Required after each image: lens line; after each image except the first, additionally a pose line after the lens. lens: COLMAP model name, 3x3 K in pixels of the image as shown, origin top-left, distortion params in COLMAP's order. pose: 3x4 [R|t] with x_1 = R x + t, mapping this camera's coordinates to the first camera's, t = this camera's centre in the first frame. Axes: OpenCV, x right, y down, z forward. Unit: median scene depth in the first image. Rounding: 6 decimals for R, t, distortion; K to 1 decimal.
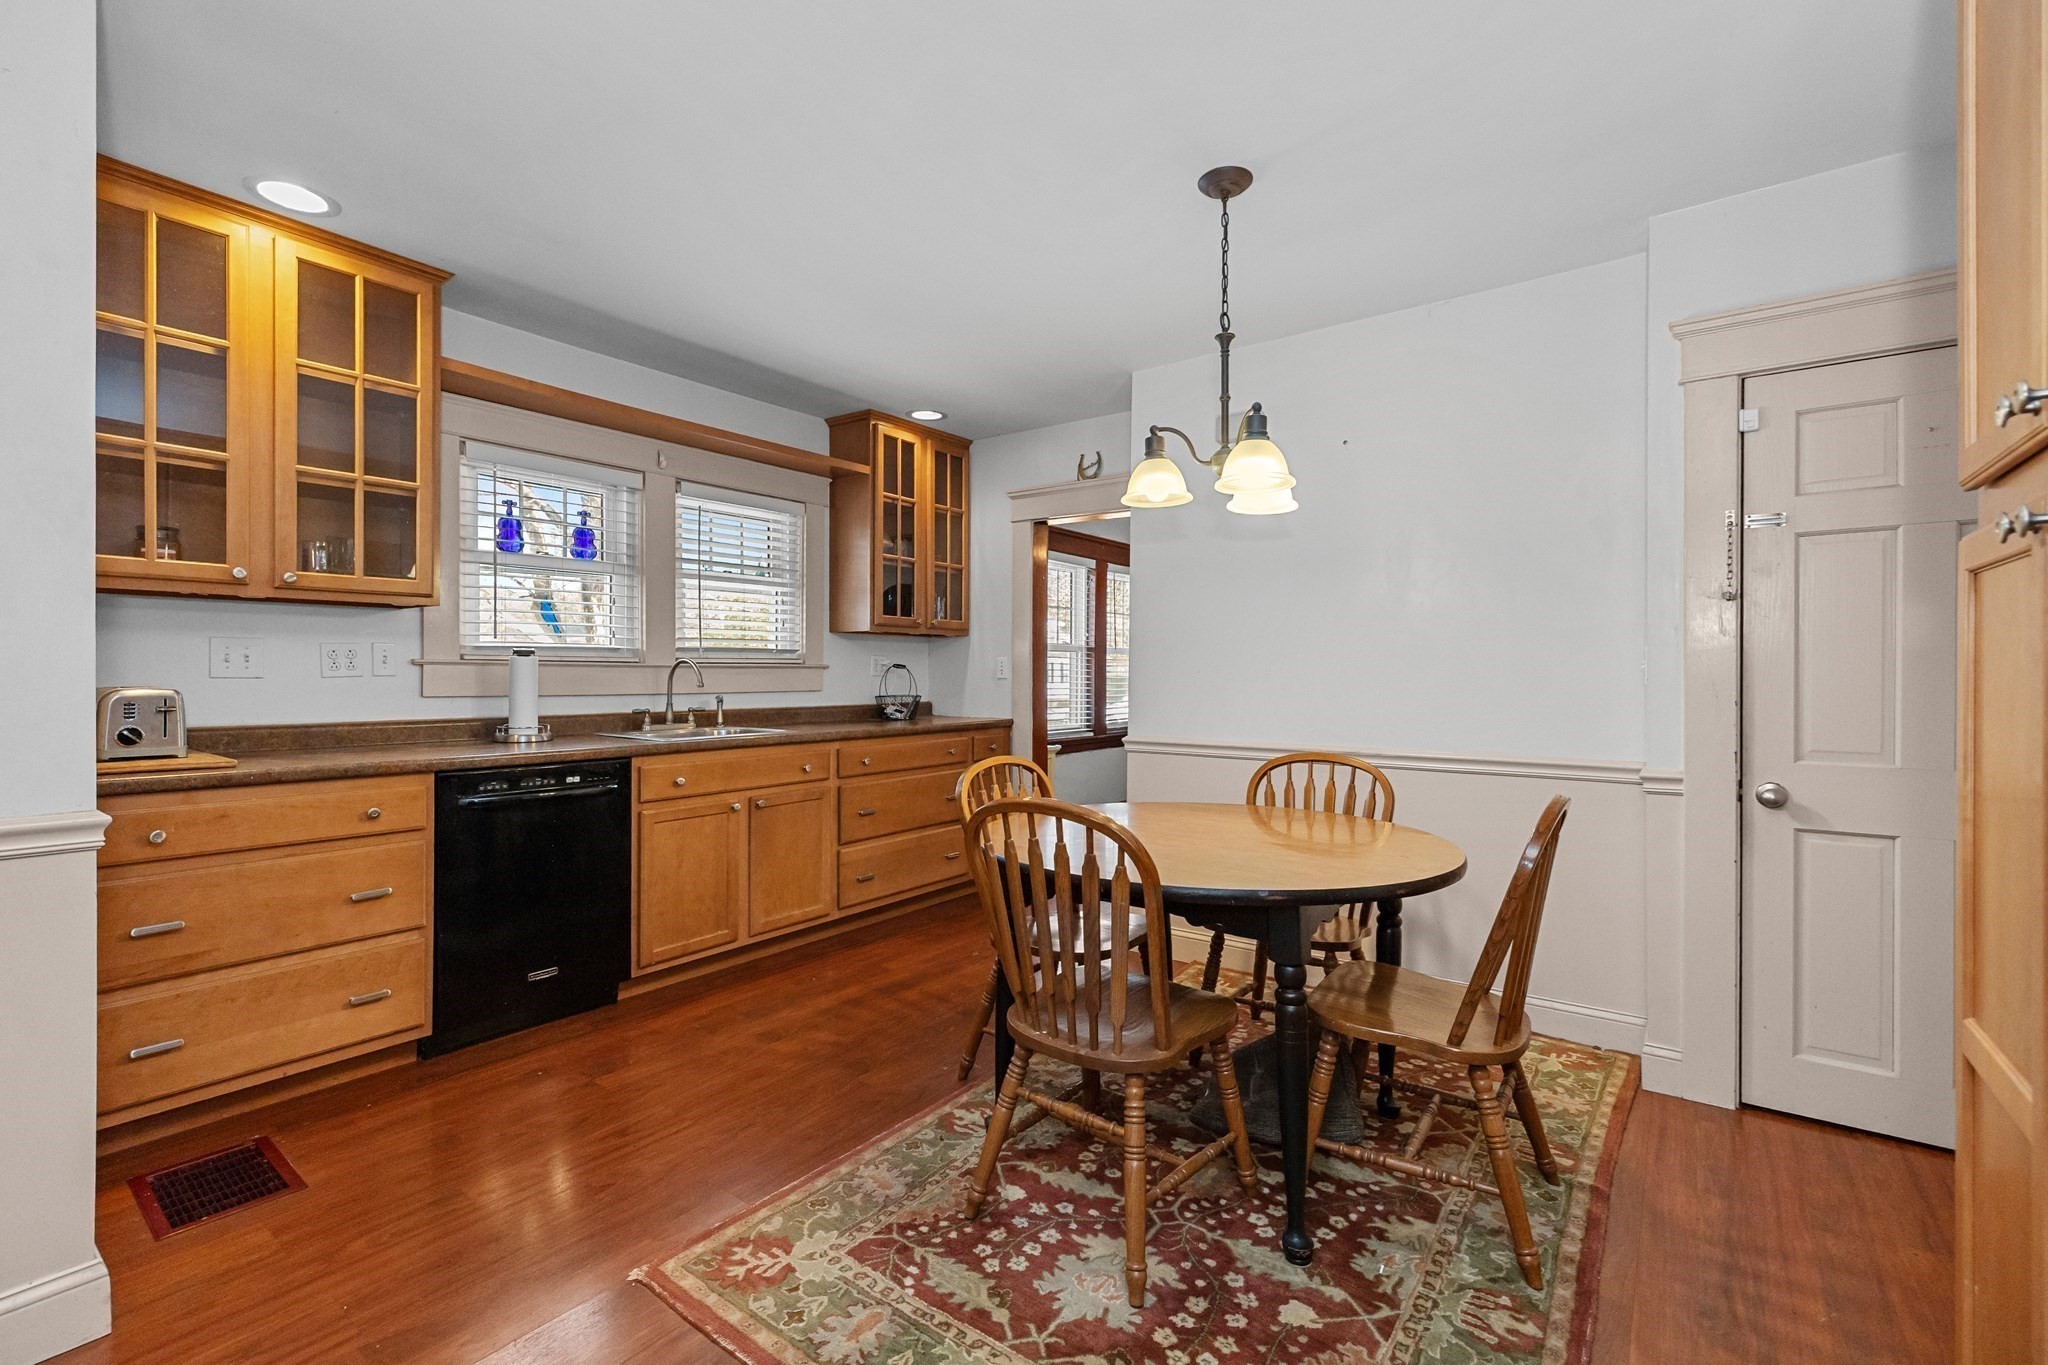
lens RADIAL K [[849.3, 0, 1025.3], [0, 849.3, 679.8], [0, 0, 1]] dist [0.001169, -0.001830]
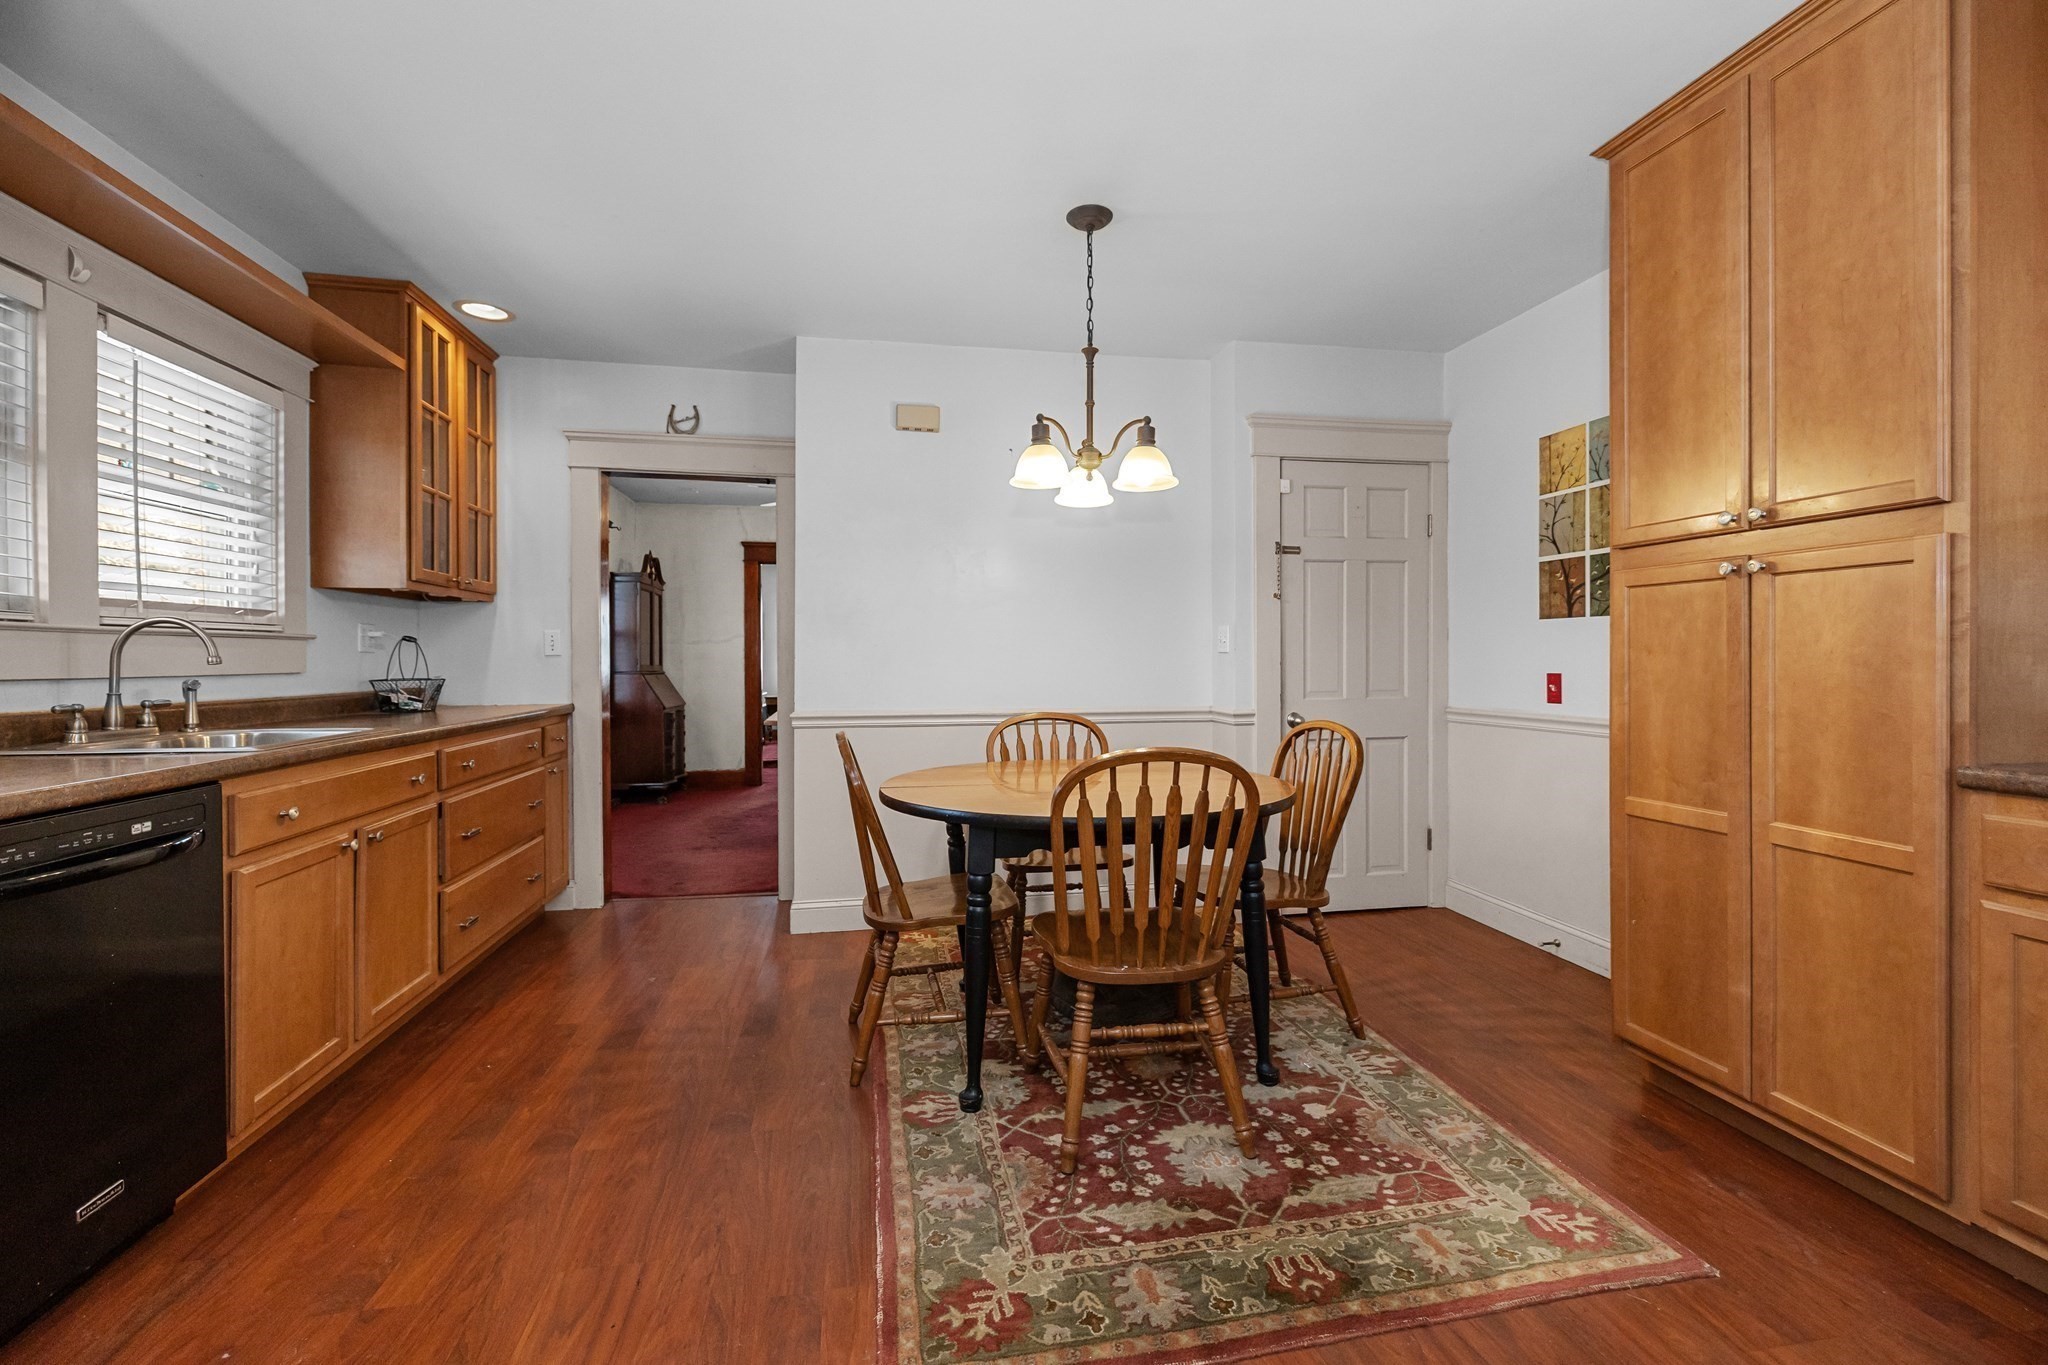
lens RADIAL K [[849.3, 0, 967.3], [0, 849.3, 665.3], [0, 0, 1]] dist [0.001169, -0.001830]
pose [[0.702819, -0.008409, 0.711319, -0.559536], [0.010376, 0.999945, 0.001569, 0.017824], [-0.711293, 0.006278, 0.702868, 0.242056]]
